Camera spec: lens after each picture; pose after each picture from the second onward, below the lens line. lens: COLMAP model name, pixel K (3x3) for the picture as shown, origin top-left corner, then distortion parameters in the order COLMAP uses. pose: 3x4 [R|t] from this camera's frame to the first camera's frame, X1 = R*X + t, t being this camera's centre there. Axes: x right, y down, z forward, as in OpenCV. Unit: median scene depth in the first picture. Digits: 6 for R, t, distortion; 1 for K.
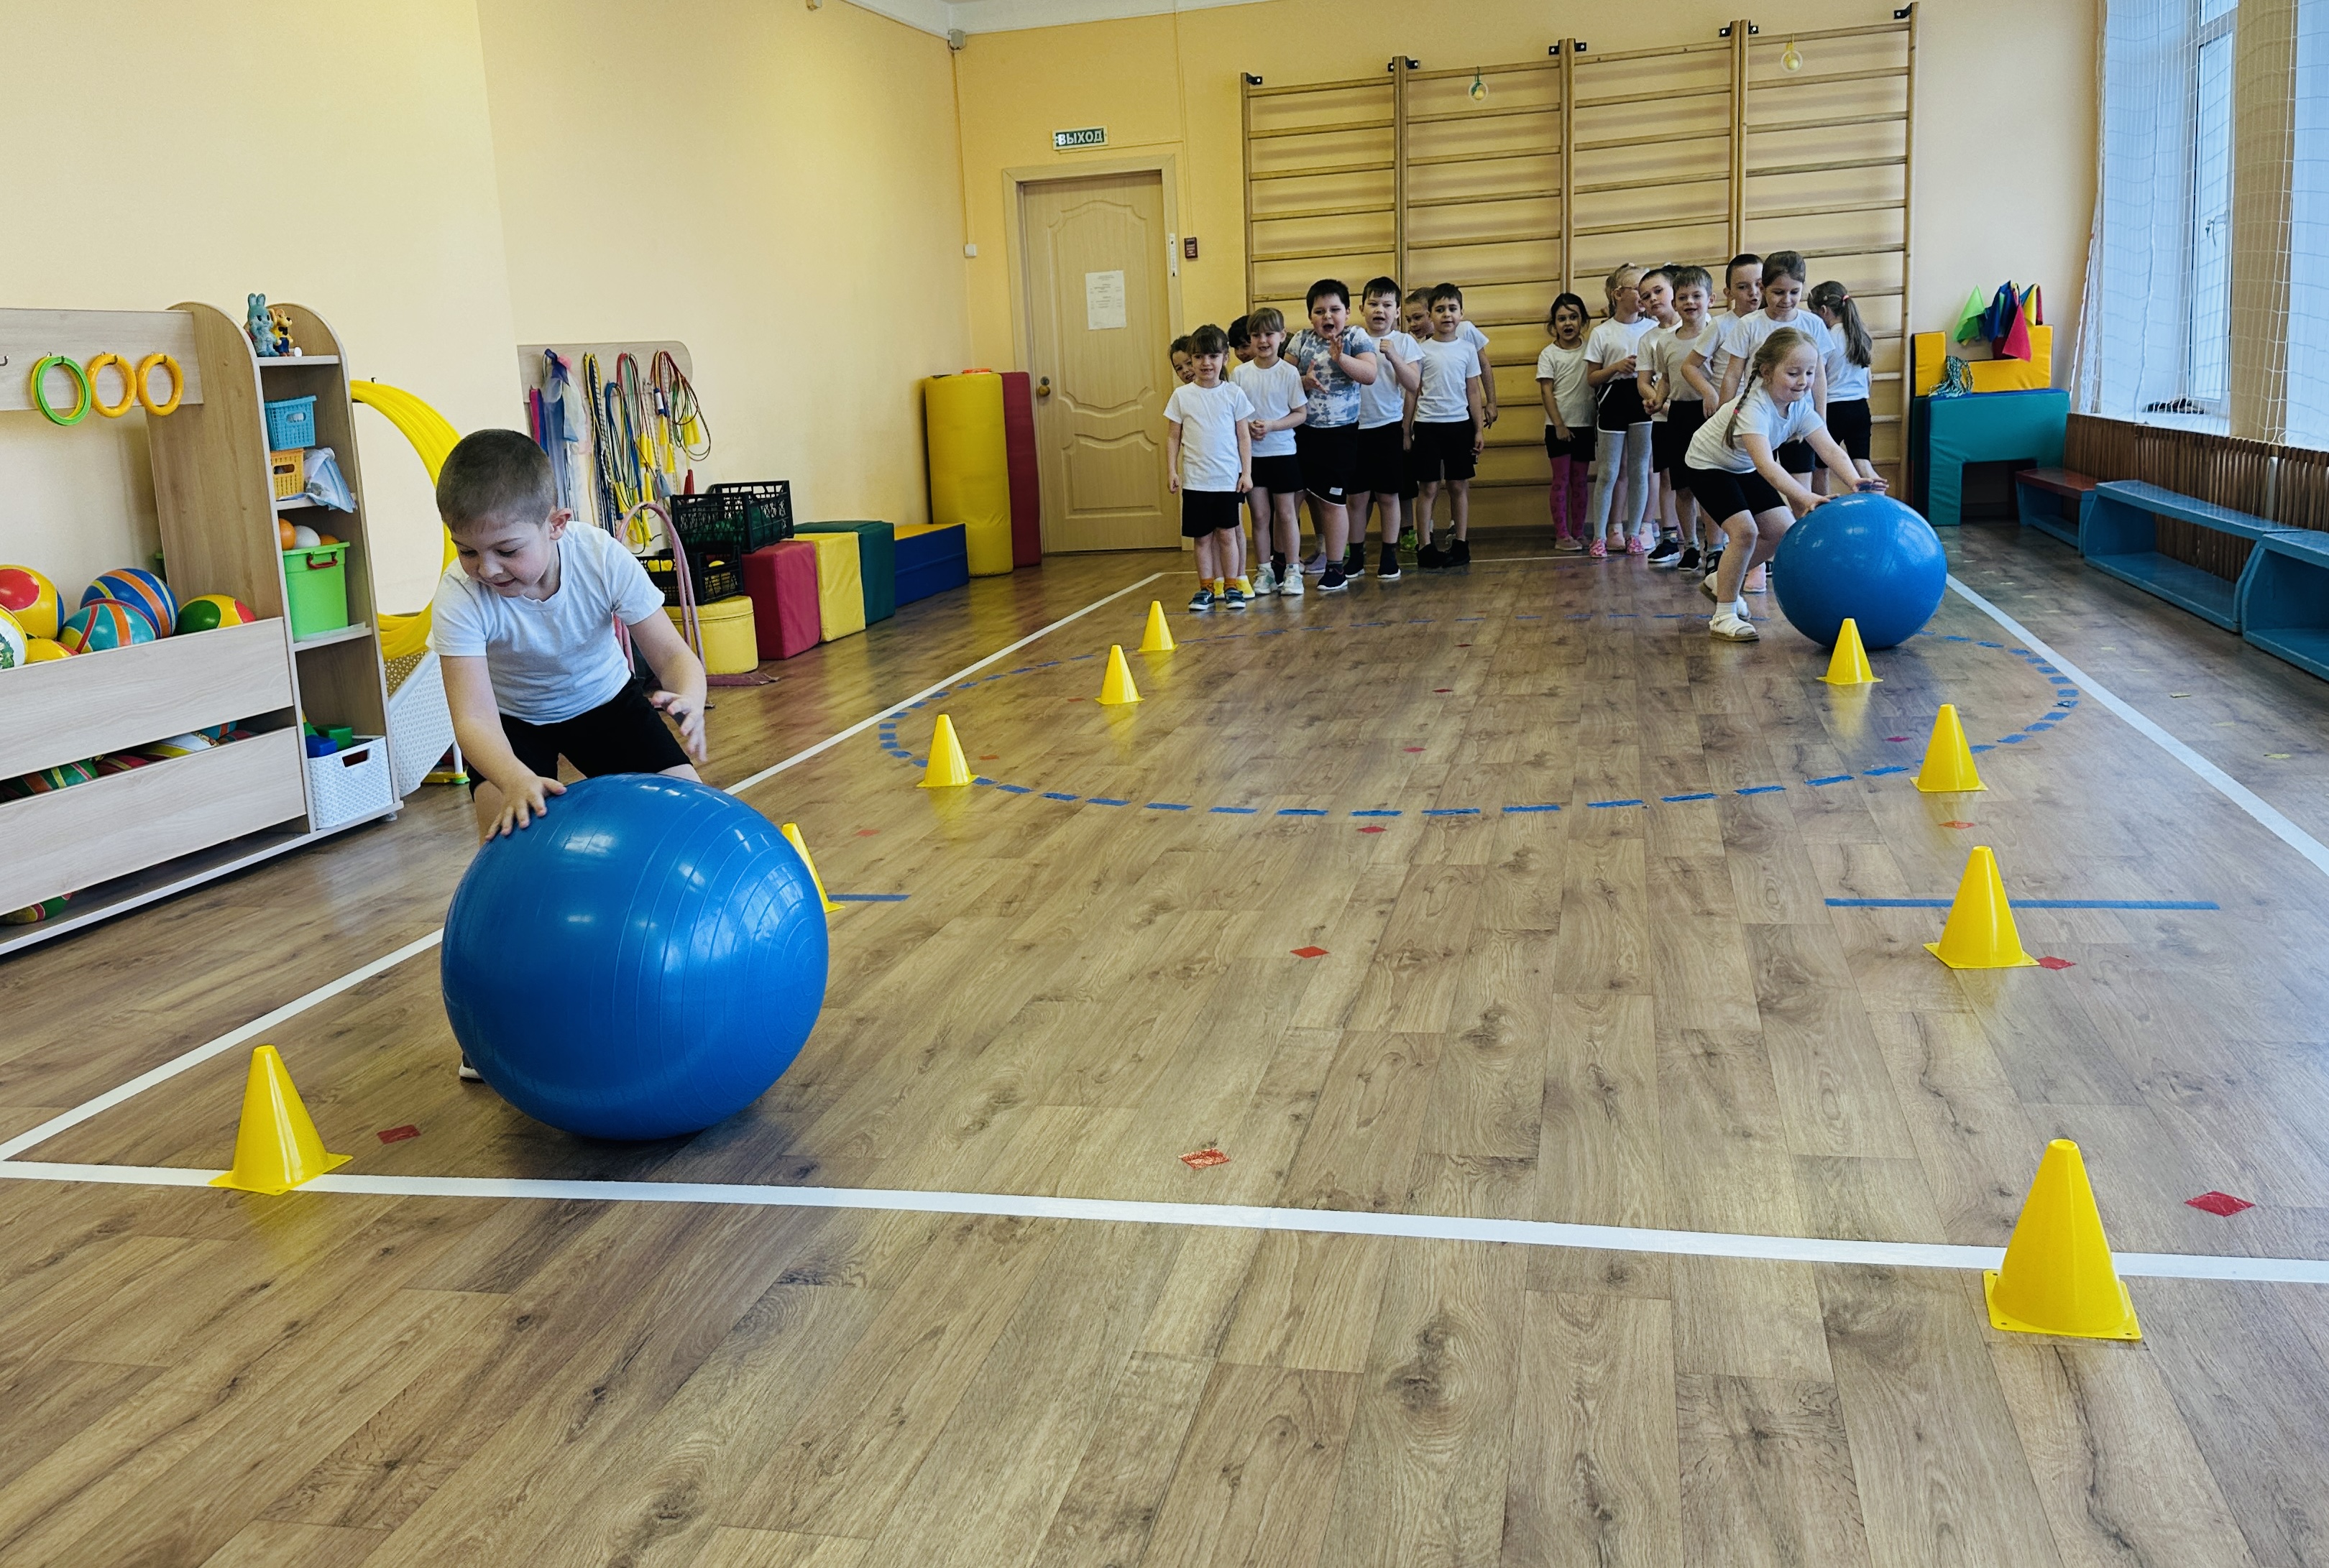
lens RADIAL K [[2037.3, 0, 1094.1], [0, 2037.3, 736.2], [0, 0, 1]] dist [0.150921, -0.296273]
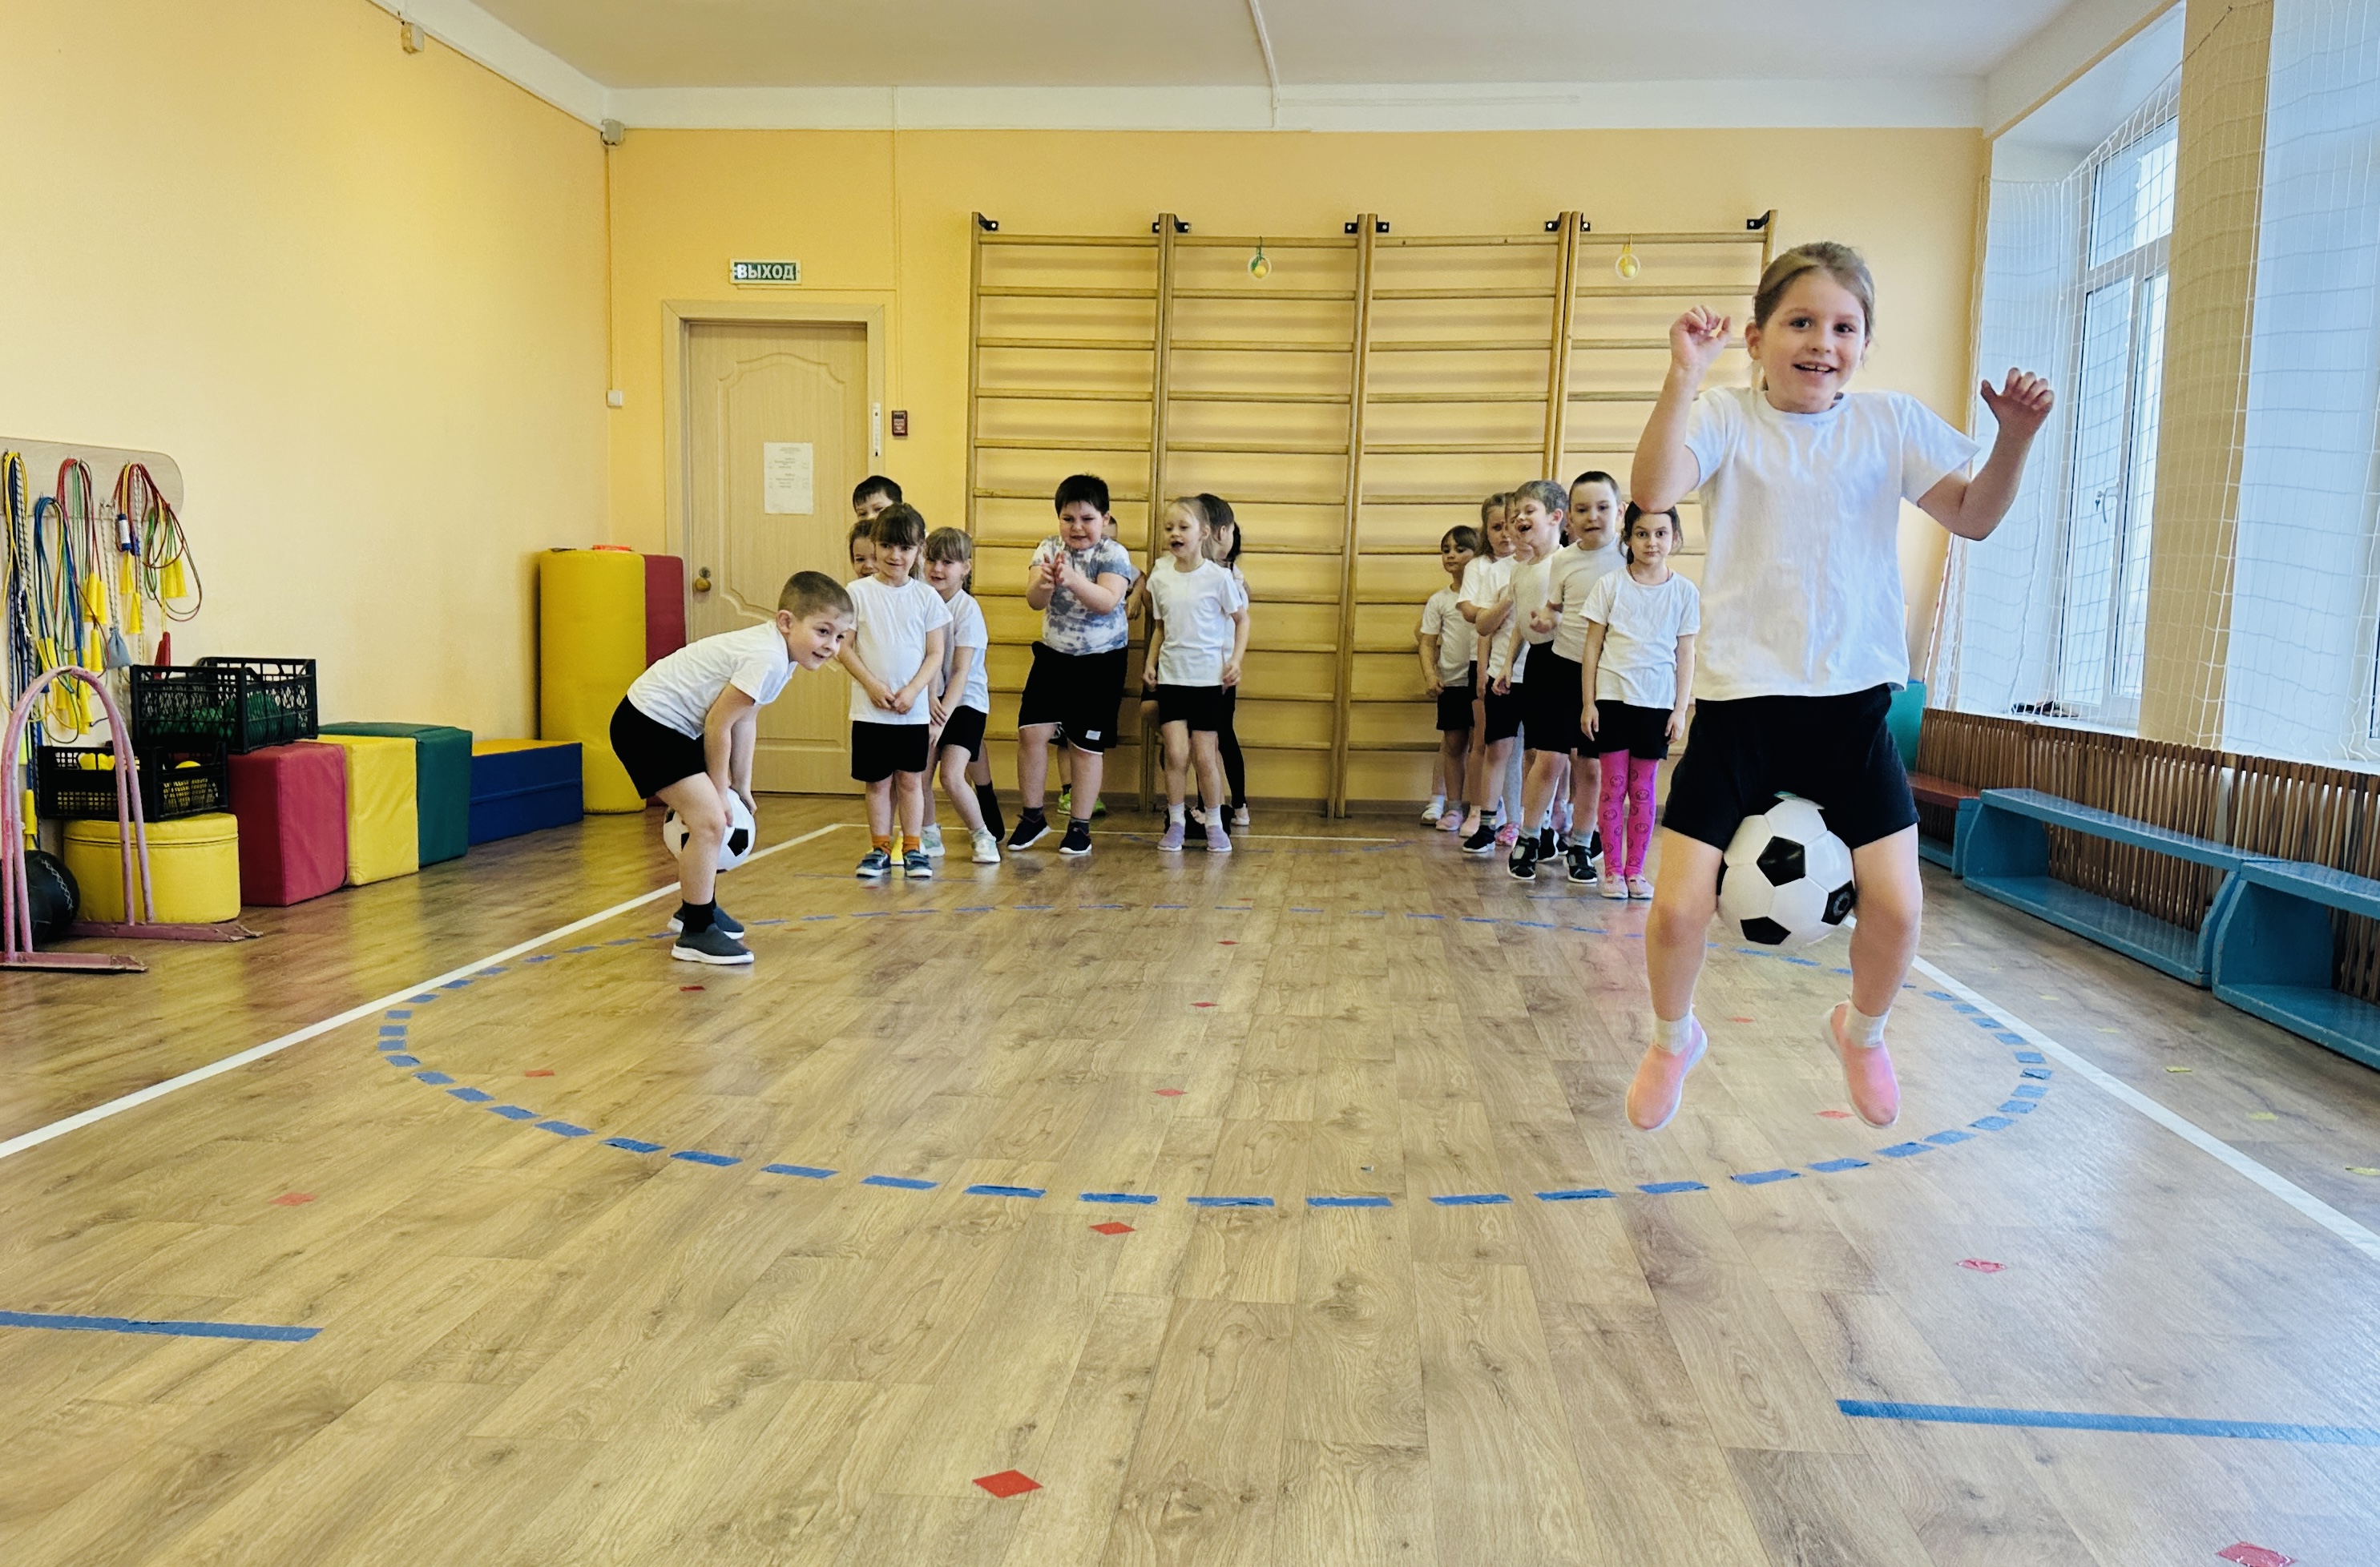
lens RADIAL K [[2248.7, 0, 1148.3], [0, 2248.7, 909.7], [0, 0, 1]] dist [0.193837, -0.474413]
pose [[0.985021, 0.059712, 0.161767, 0.022881], [-0.051708, 0.997242, -0.053245, -0.014747], [-0.164500, 0.044083, 0.985392, 0.256593]]
